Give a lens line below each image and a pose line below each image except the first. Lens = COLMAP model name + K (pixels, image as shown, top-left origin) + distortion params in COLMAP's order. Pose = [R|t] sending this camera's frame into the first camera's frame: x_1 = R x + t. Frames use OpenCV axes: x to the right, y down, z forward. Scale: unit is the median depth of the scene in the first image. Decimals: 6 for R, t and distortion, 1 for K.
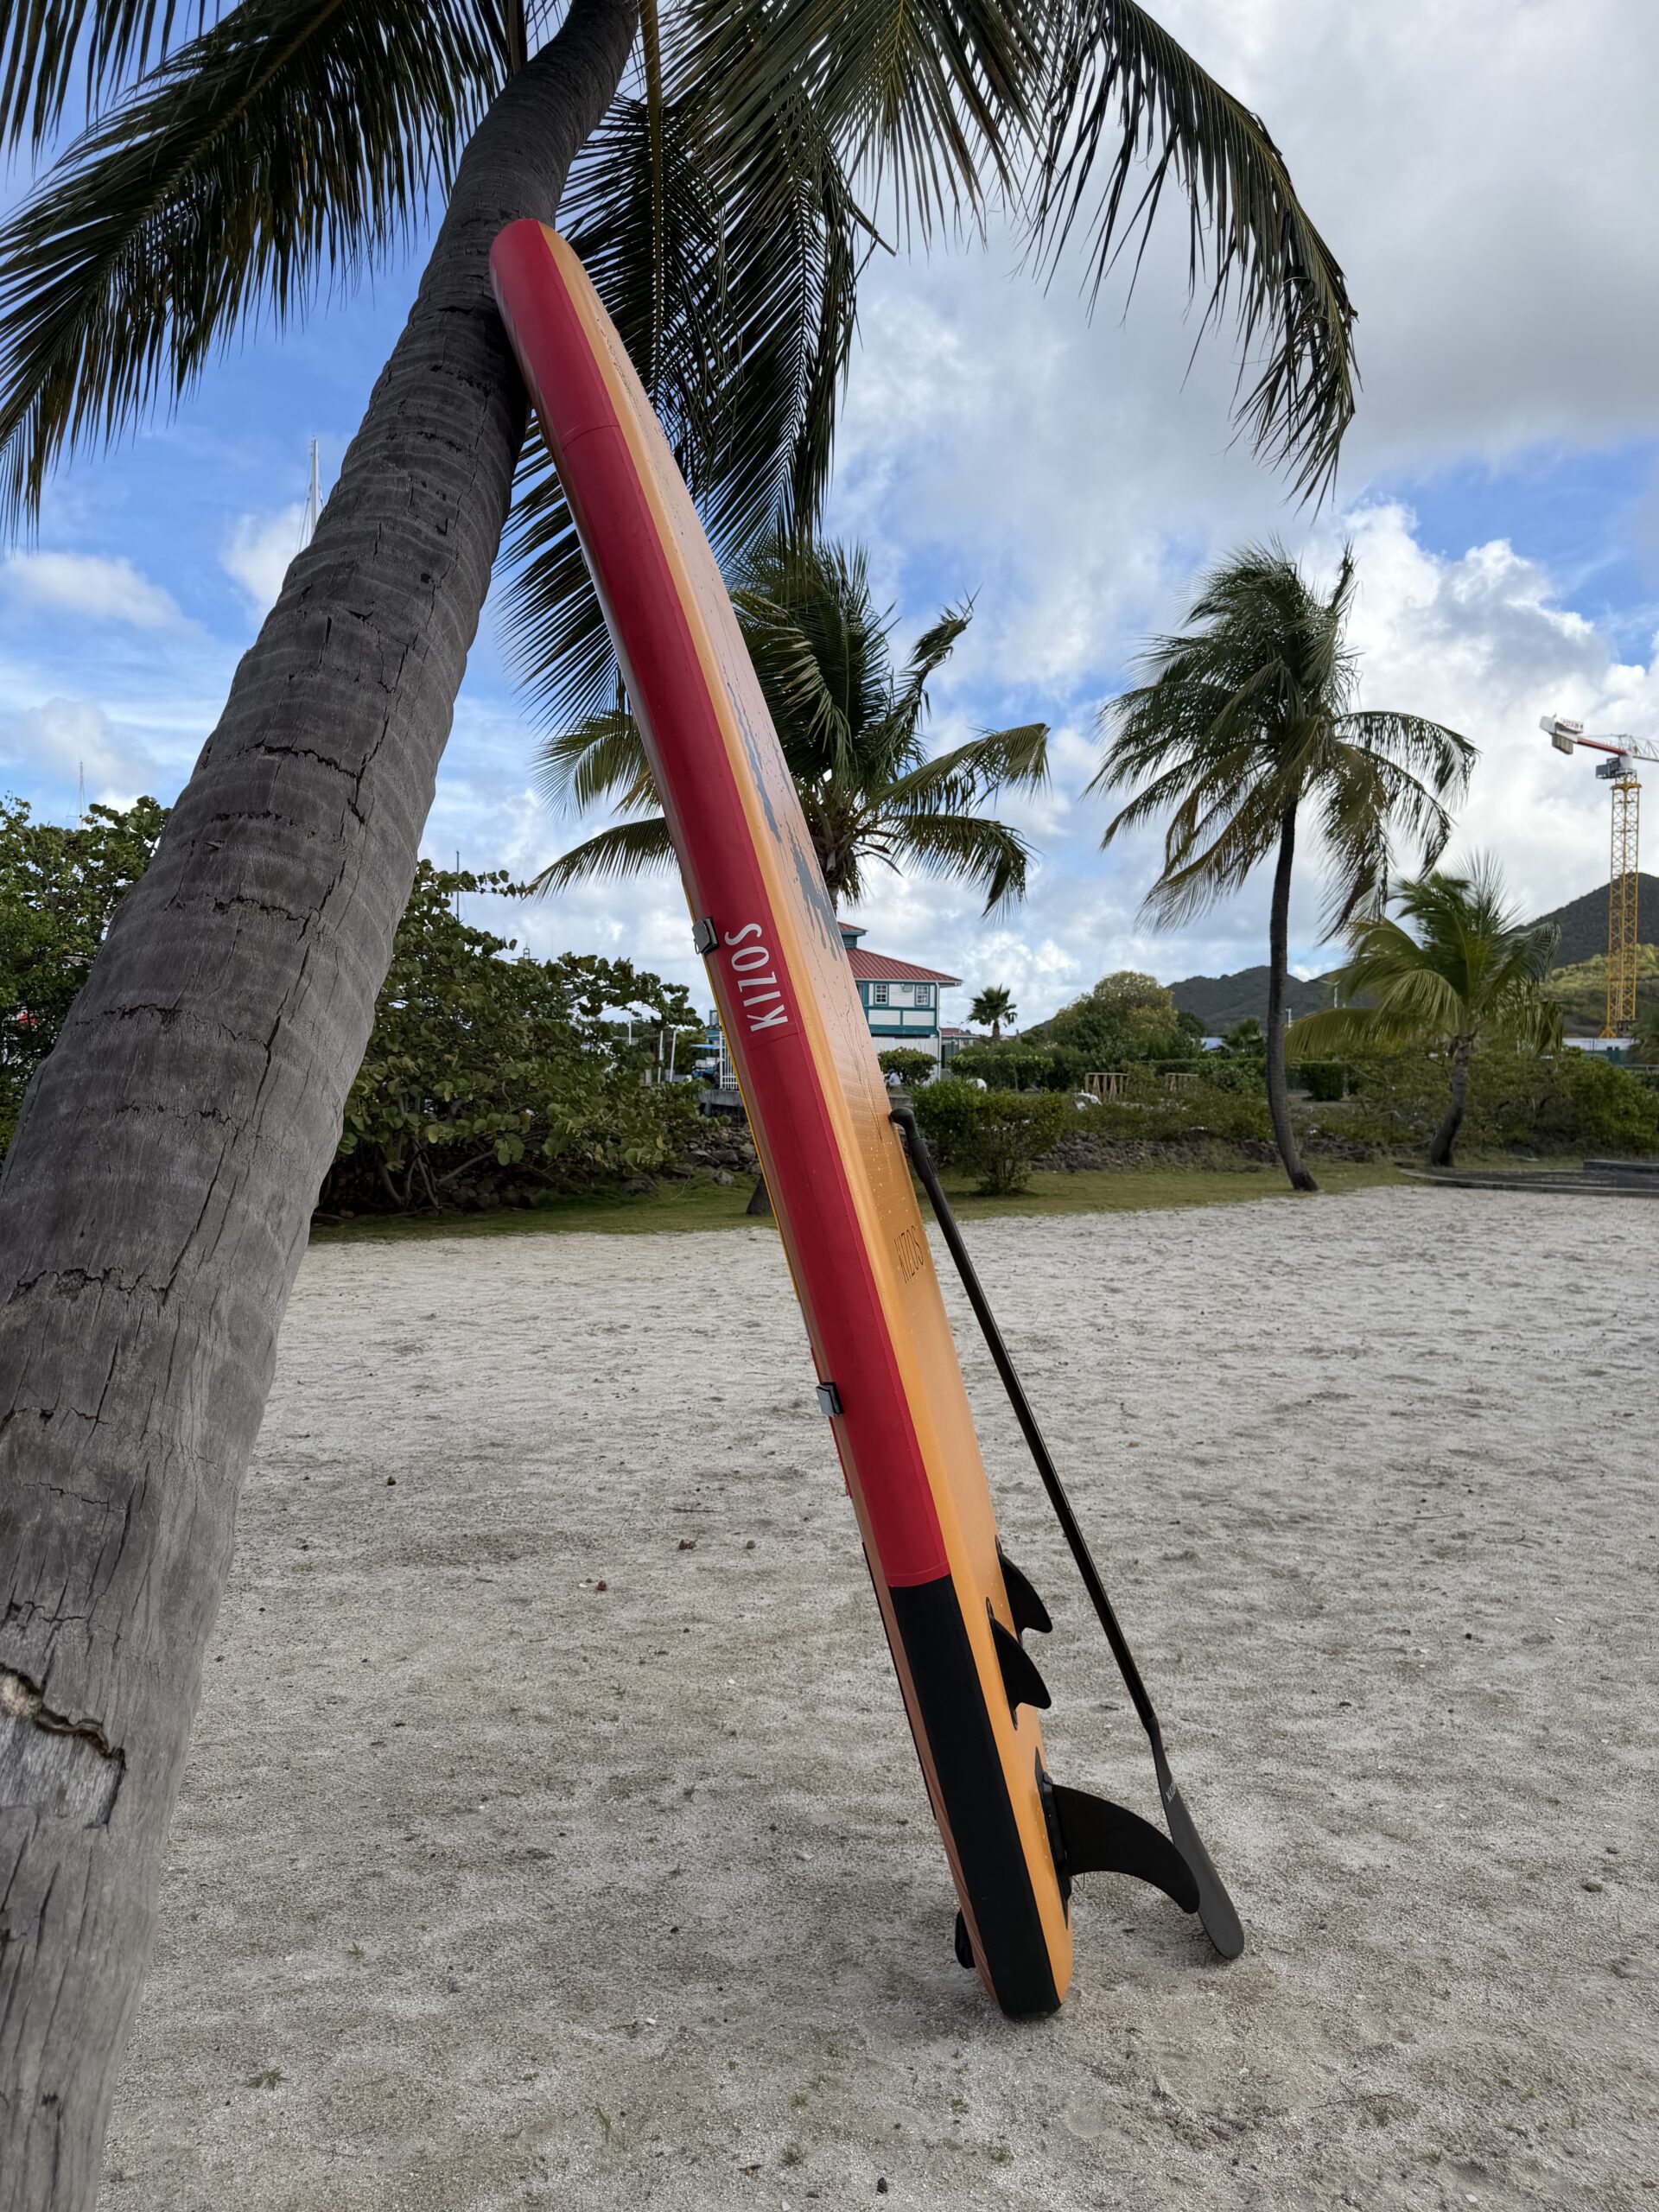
lens RADIAL K [[1559.5, 0, 697.2], [0, 1559.5, 1108.0], [0, 0, 1]] dist [0.116024, -0.222731]
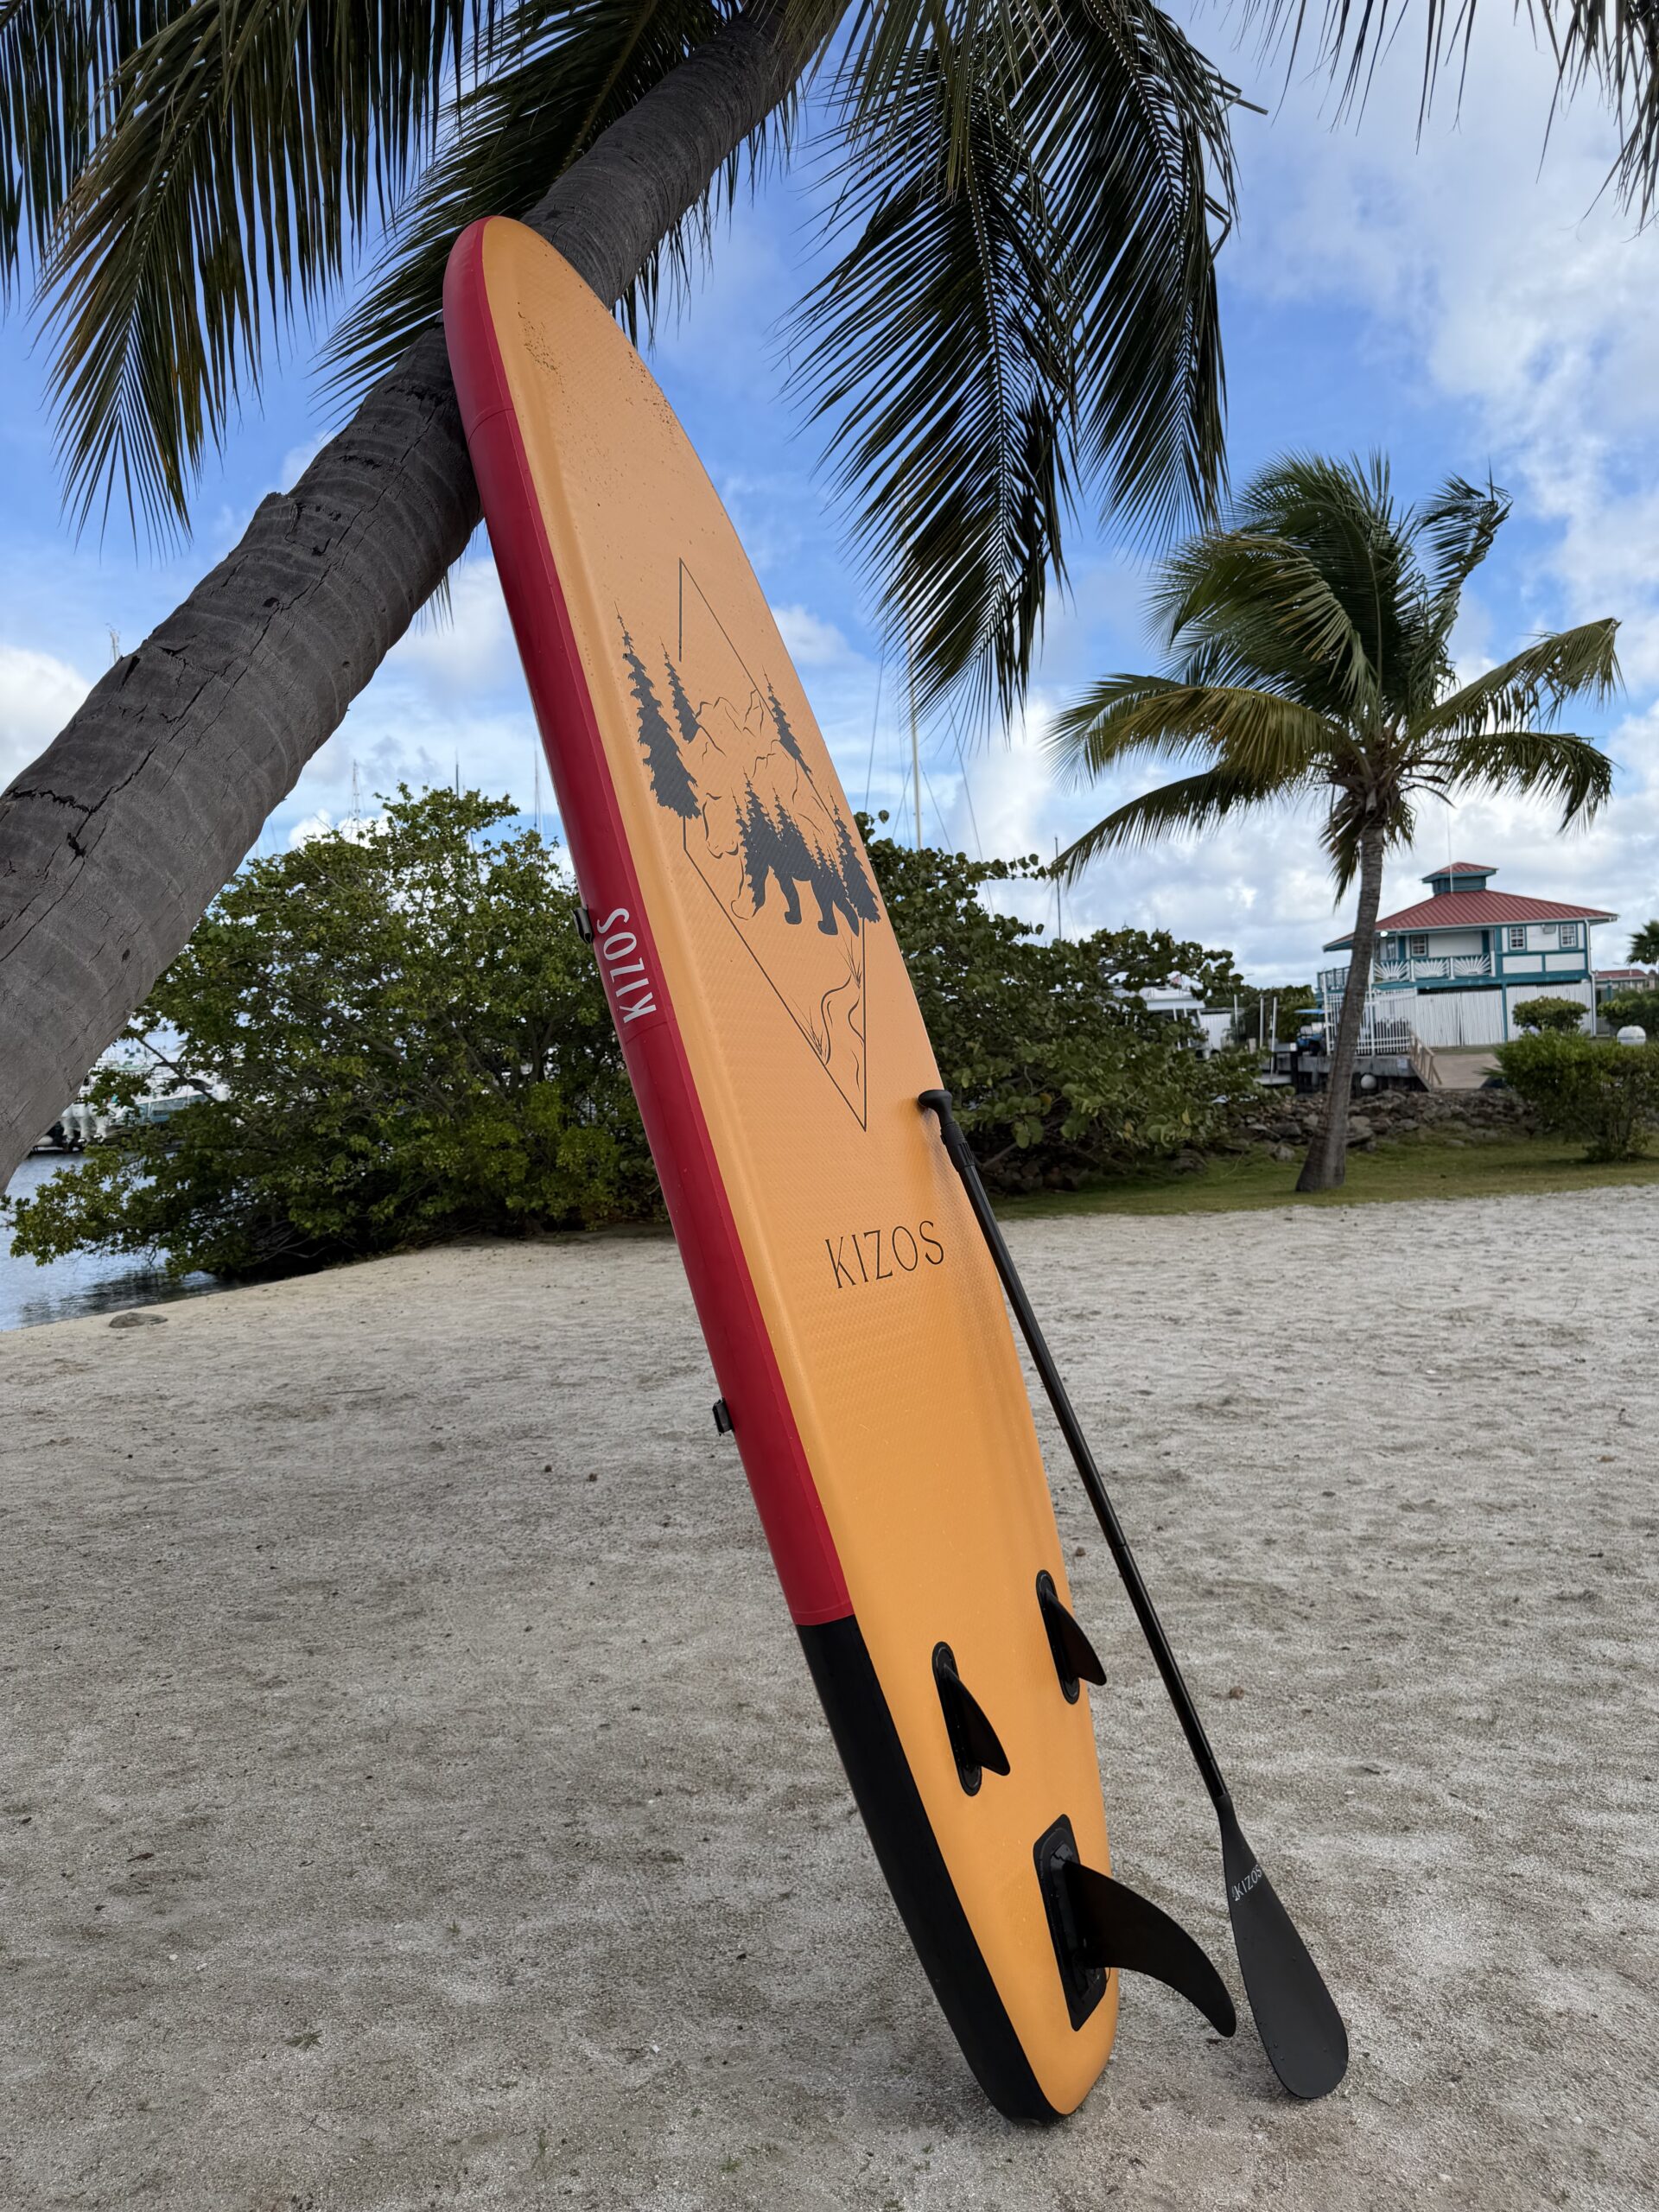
lens RADIAL K [[1531.2, 0, 829.5], [0, 1531.2, 1106.0], [0, 0, 1]] dist [0.083586, -0.136739]
pose [[0.926124, -0.046785, -0.374306, 0.128194], [0.051209, 0.998686, 0.001877, 0.001383], [0.373726, -0.020907, 0.927304, 0.049061]]
